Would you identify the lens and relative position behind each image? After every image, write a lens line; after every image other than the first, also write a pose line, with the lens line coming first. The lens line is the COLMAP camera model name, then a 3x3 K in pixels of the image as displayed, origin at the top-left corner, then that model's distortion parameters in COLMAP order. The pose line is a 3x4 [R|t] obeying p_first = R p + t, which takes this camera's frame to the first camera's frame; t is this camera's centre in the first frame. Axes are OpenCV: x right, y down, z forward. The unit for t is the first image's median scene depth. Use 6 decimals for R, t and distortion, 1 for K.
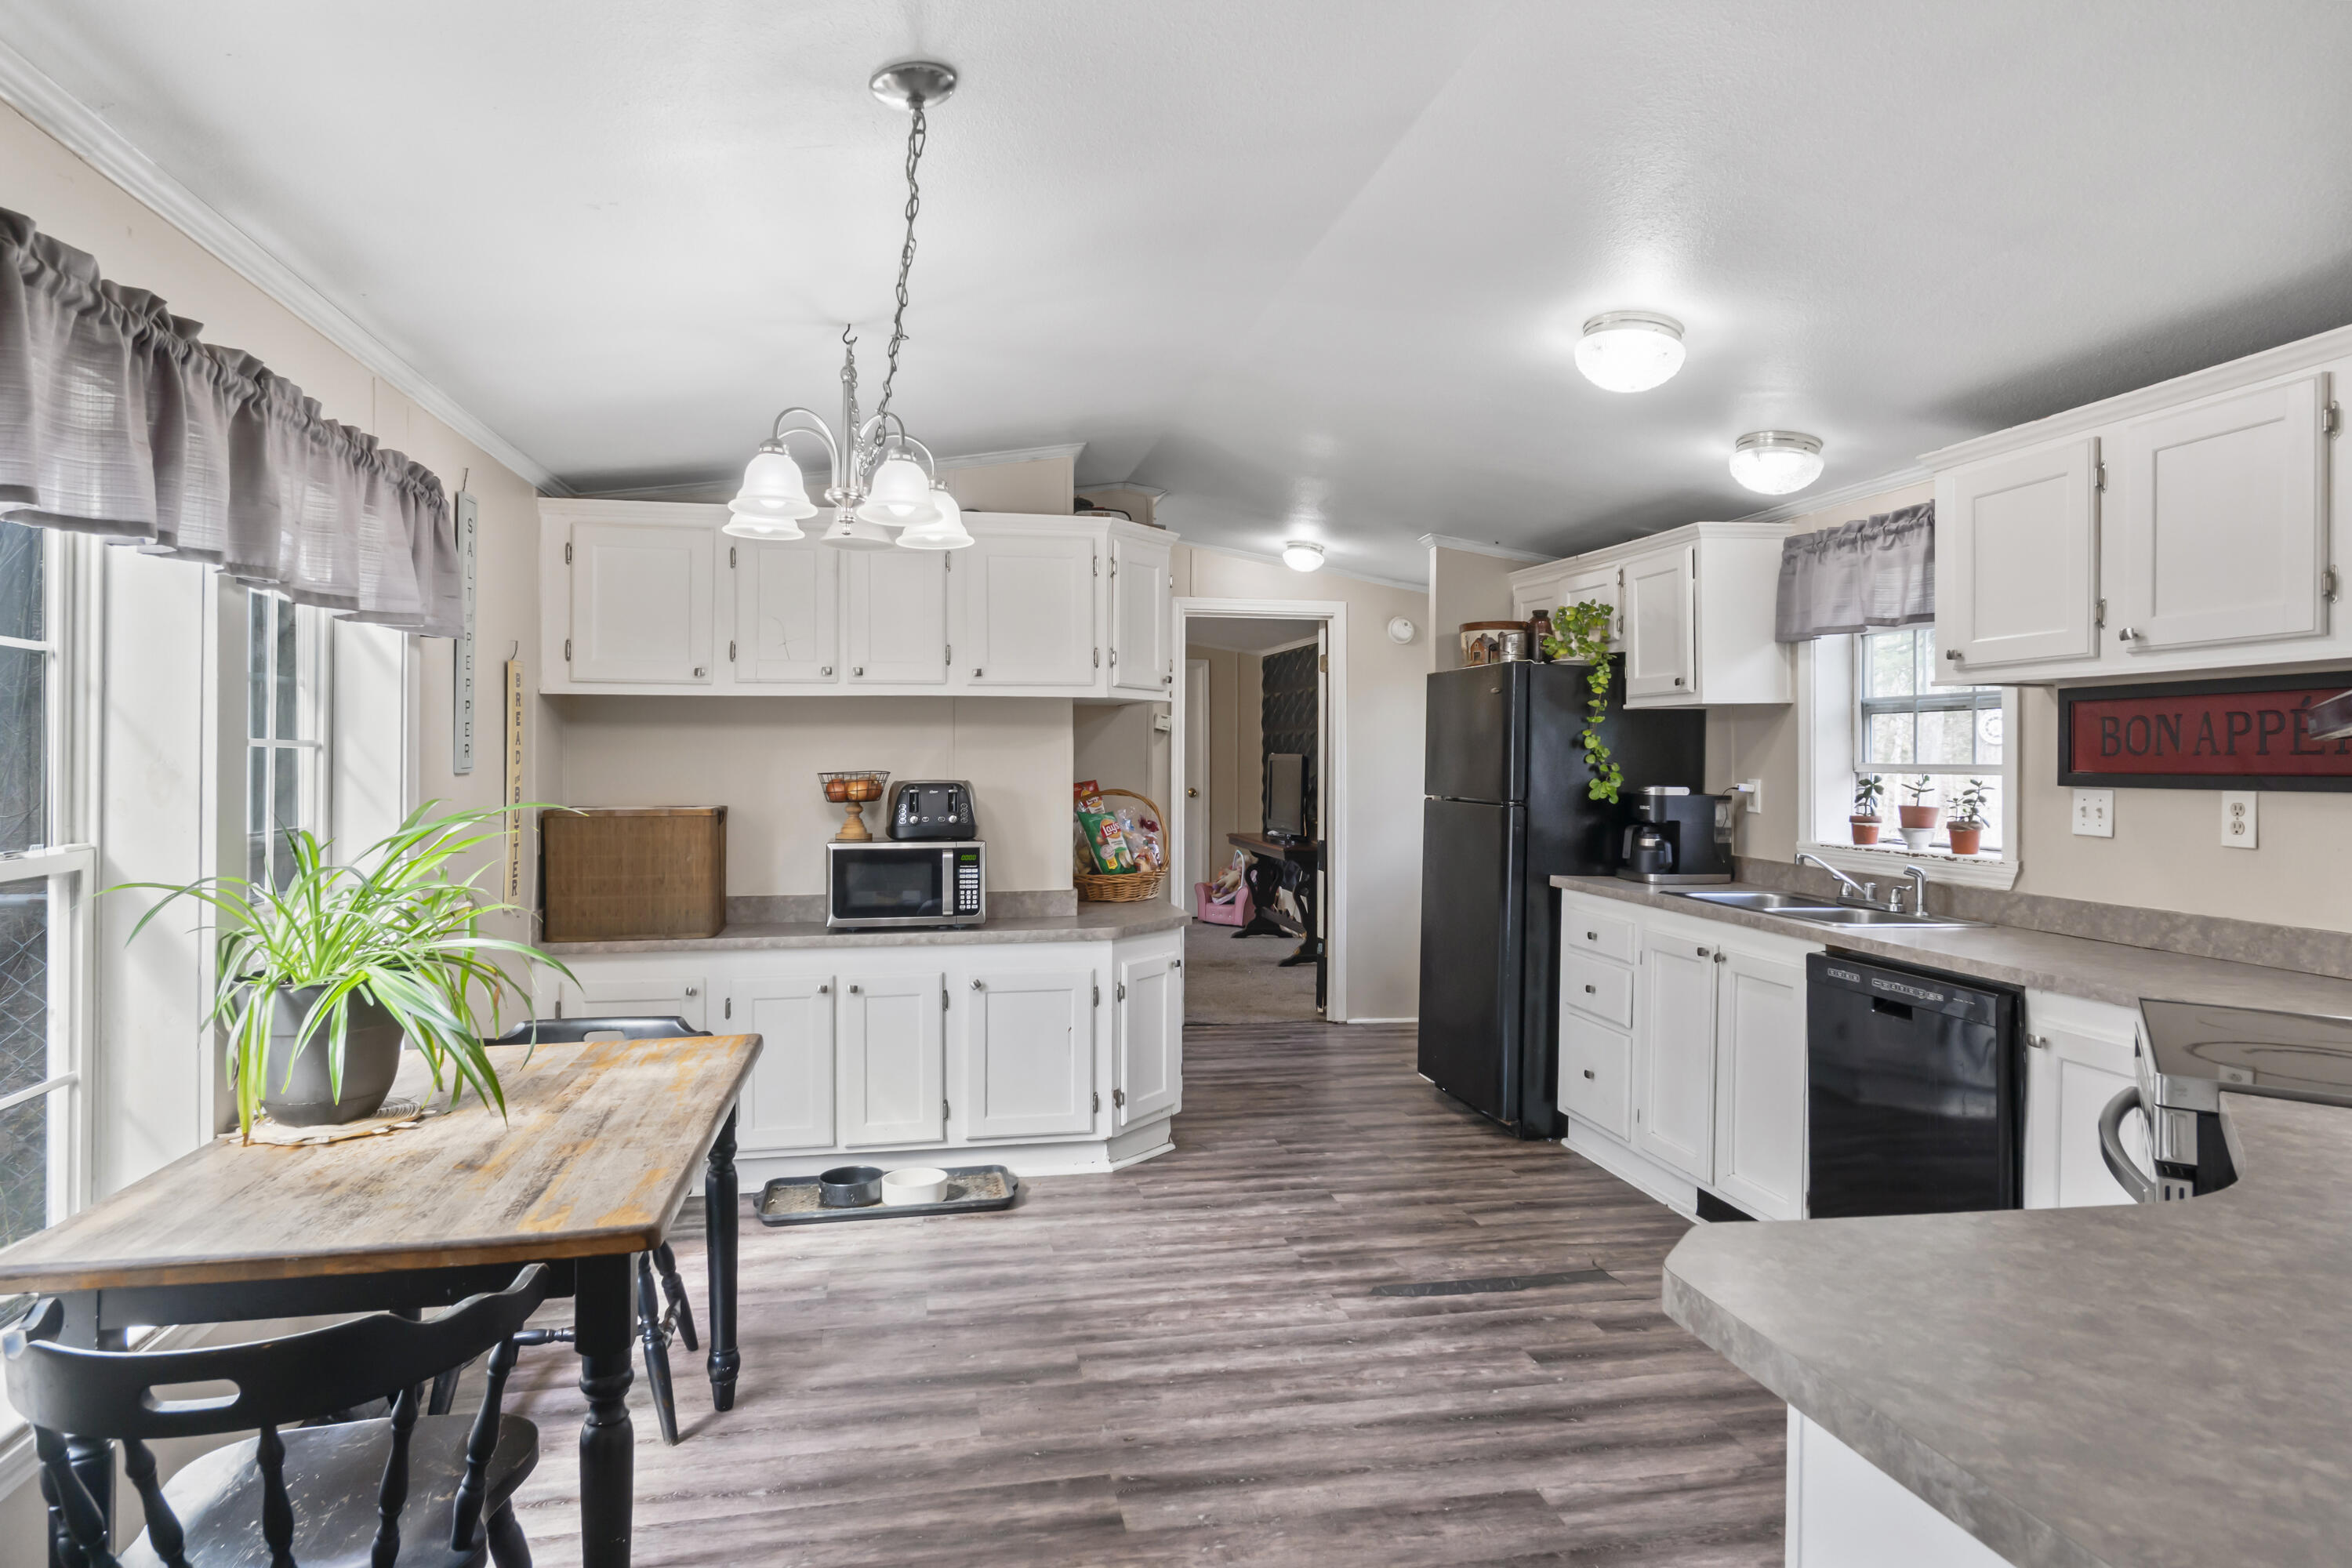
lens RADIAL K [[1362.8, 0, 1169.8], [0, 1362.8, 751.7], [0, 0, 1]] dist [0.001179, -0.000338]
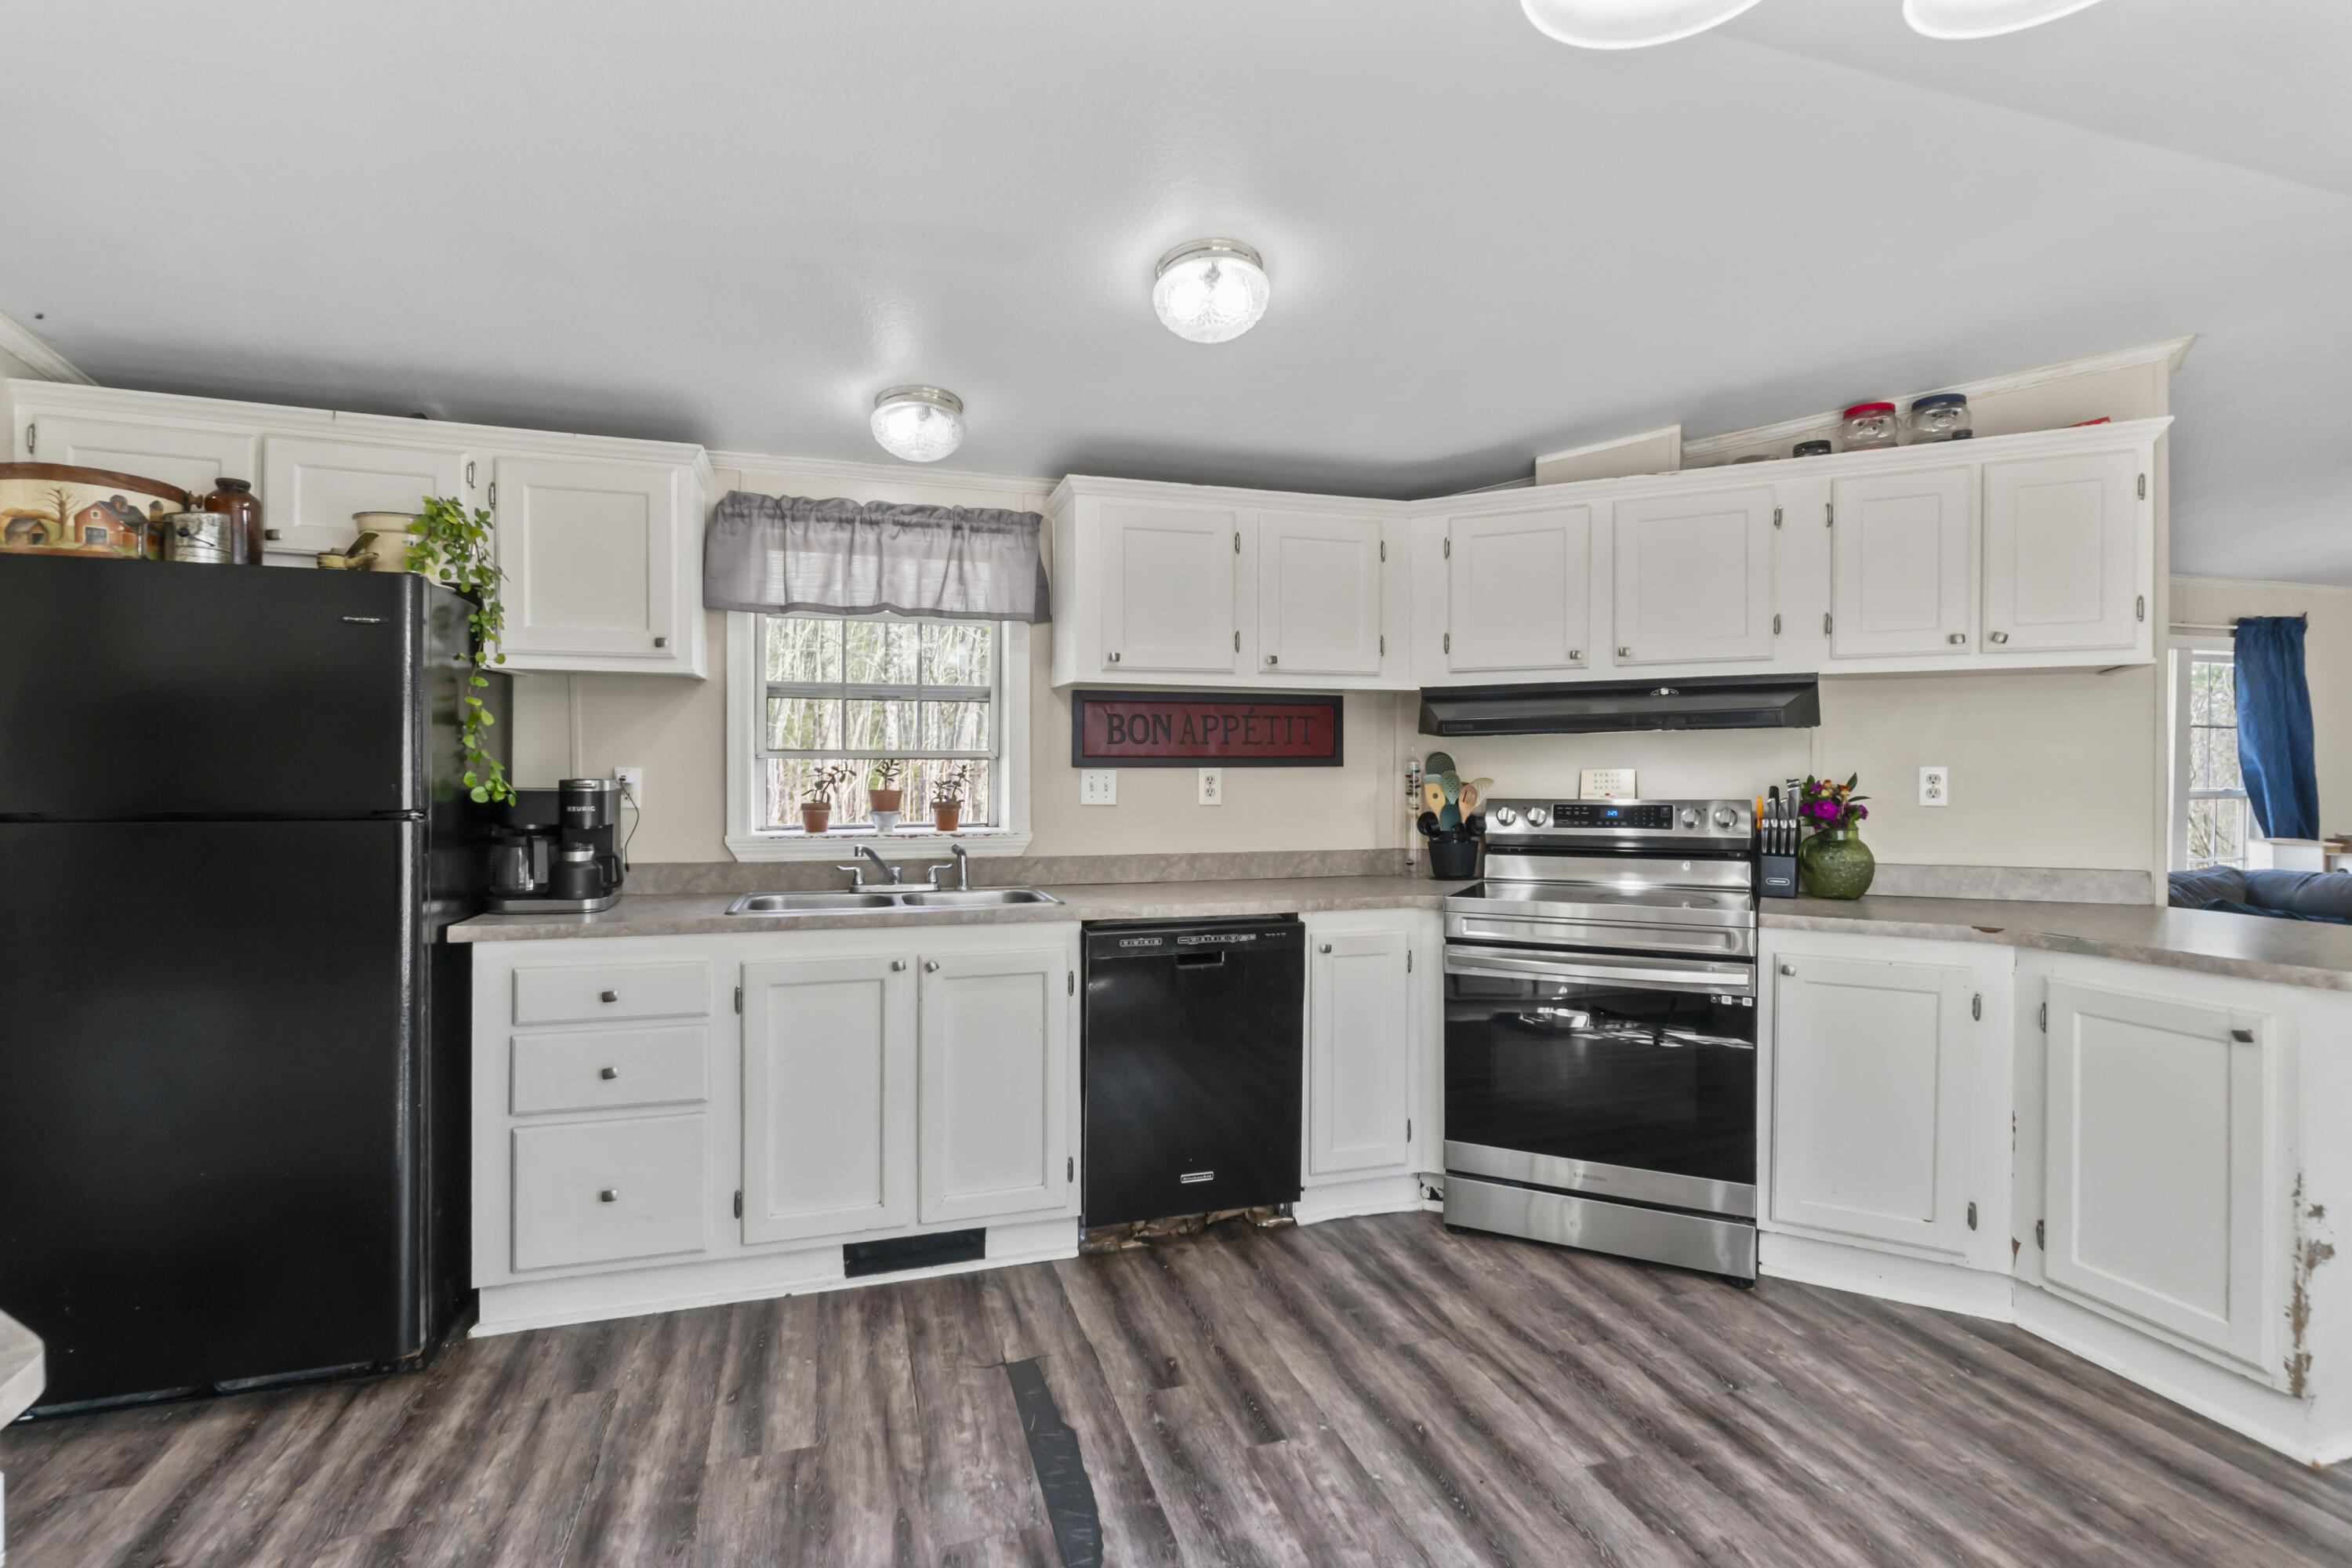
lens RADIAL K [[1080.4, 0, 1171.1], [0, 1080.4, 775.1], [0, 0, 1]] dist [-0.009547, 0.000664]
pose [[-0.113524, -0.020261, 0.993329, -0.309328], [-0.008623, 0.999774, 0.019407, 0.010905], [-0.993498, -0.006362, -0.113673, 0.908405]]
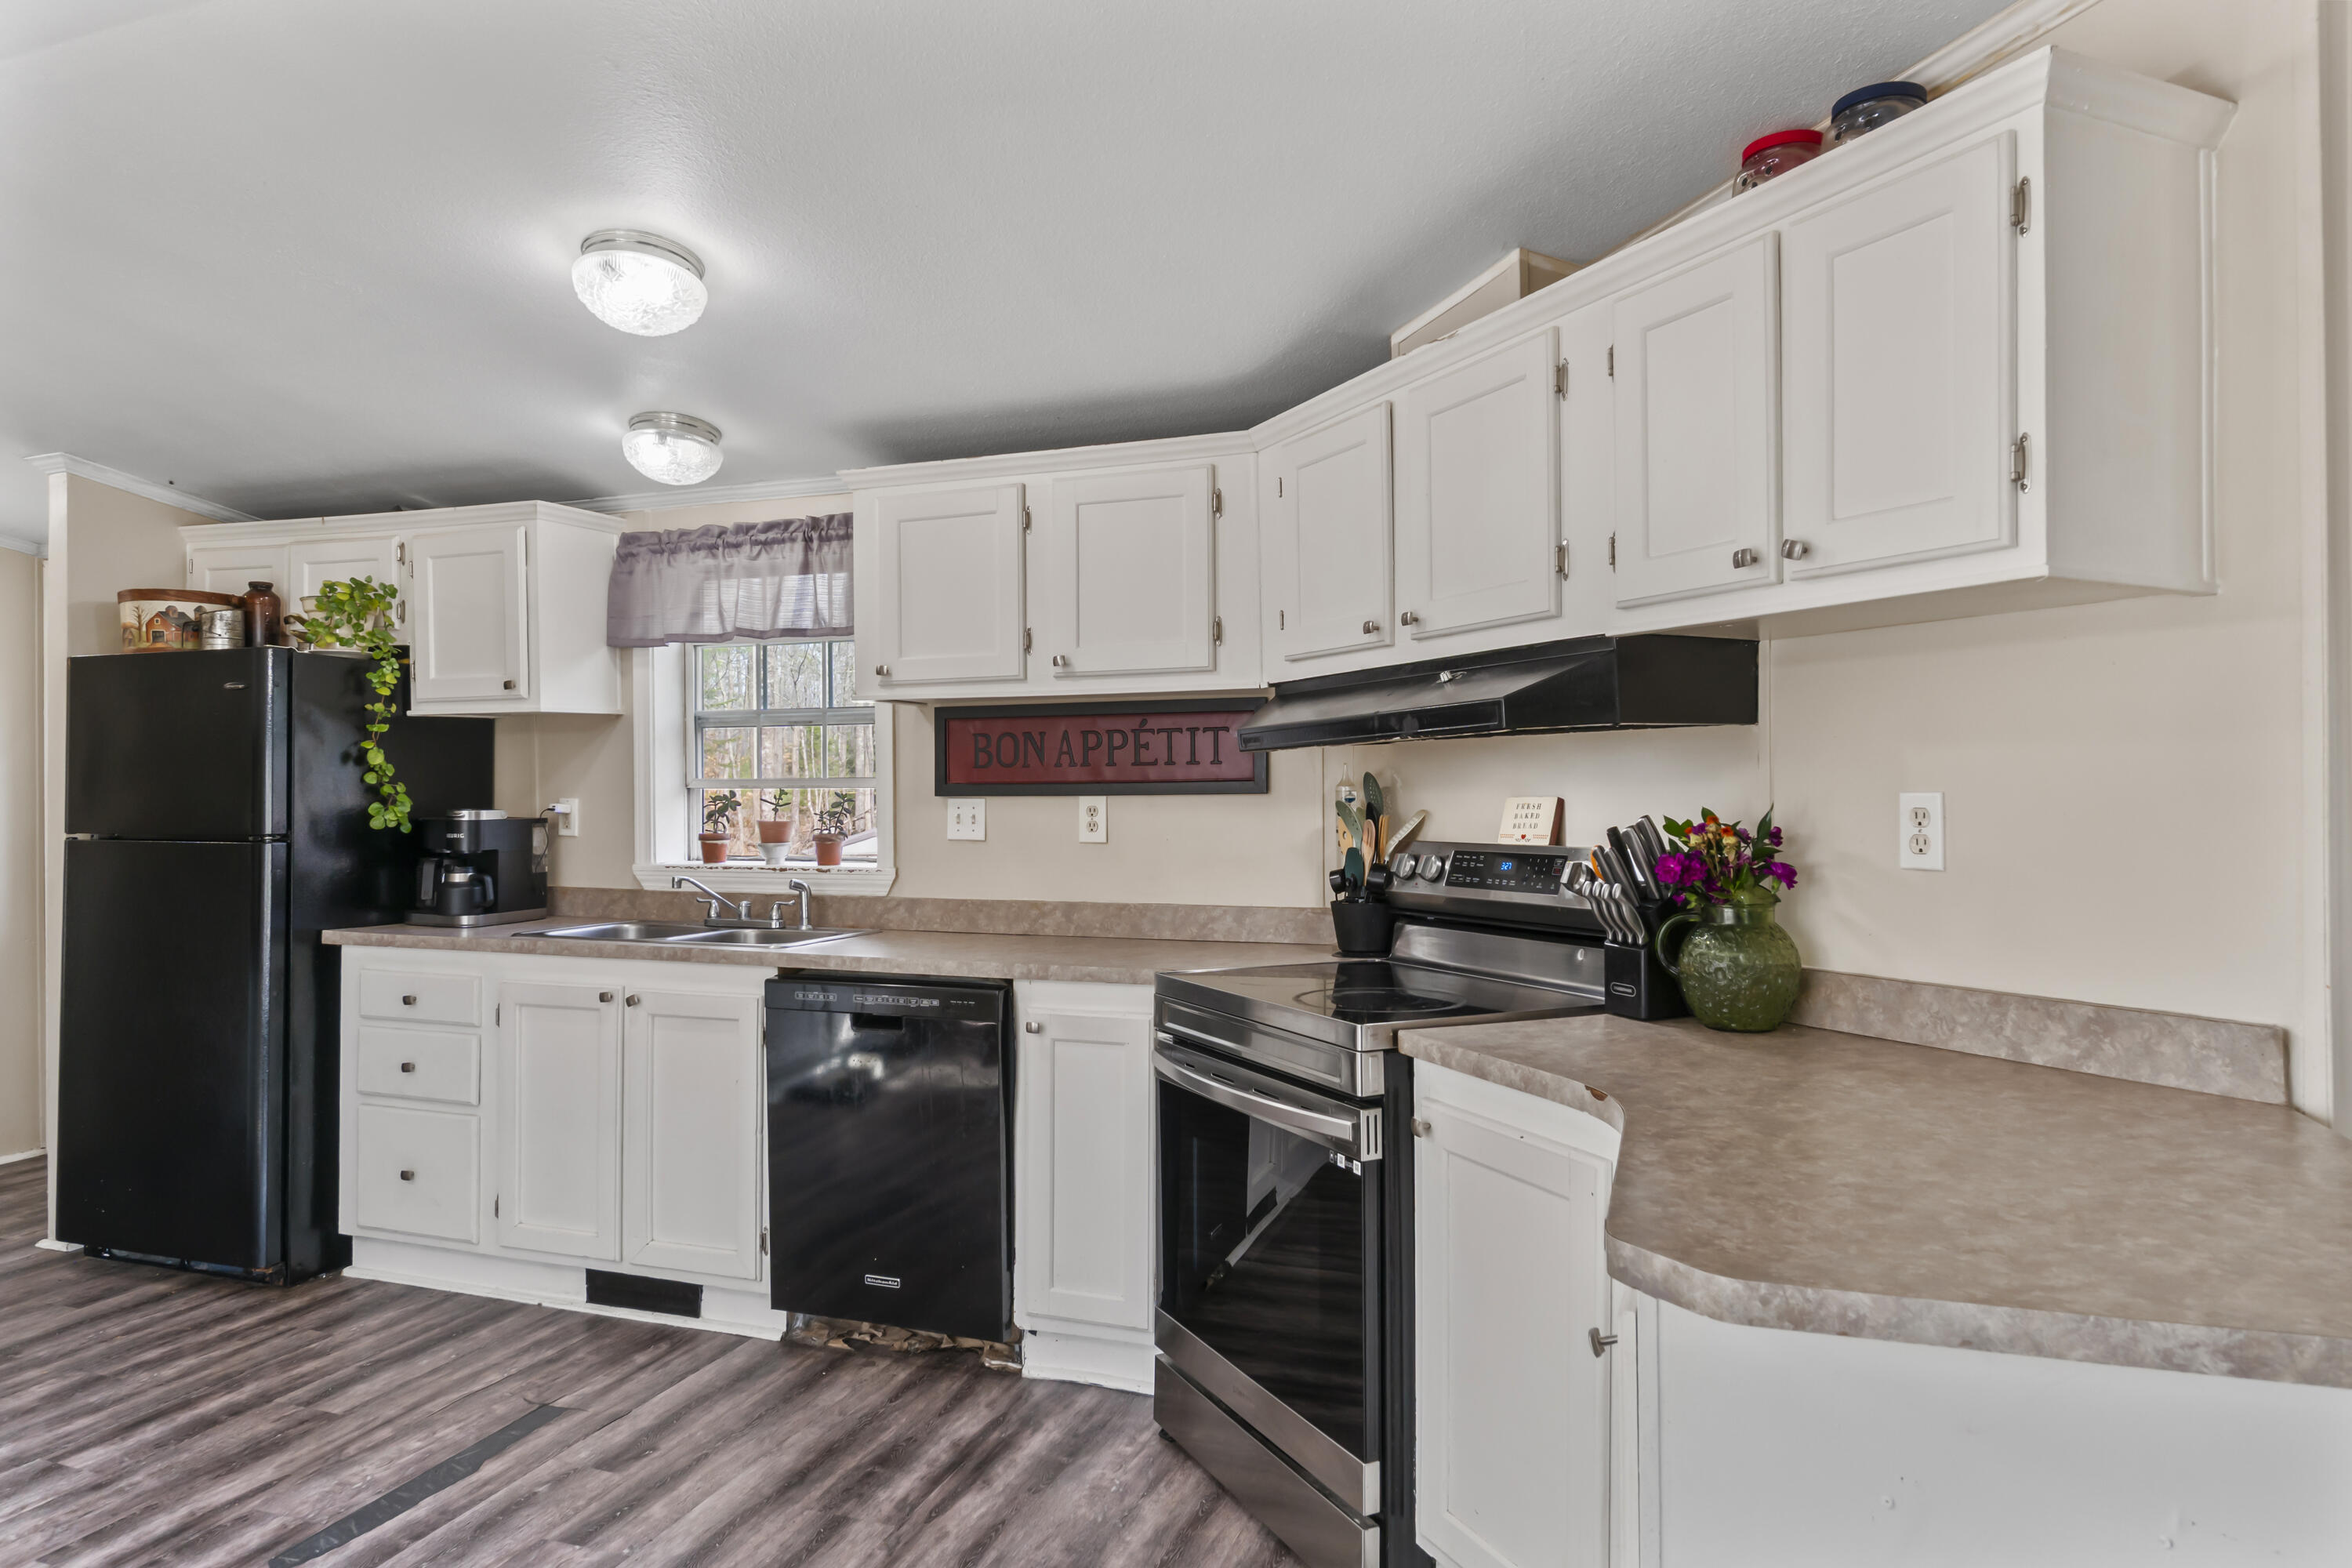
lens RADIAL K [[1405.6, 0, 1175.5], [0, 1405.6, 772.0], [0, 0, 1]] dist [-0.001897, 0.000601]
pose [[0.507780, -0.006209, 0.861465, -0.195622], [0.007163, 0.999970, 0.002985, 0.003440], [-0.861457, 0.004655, 0.507809, 0.232837]]
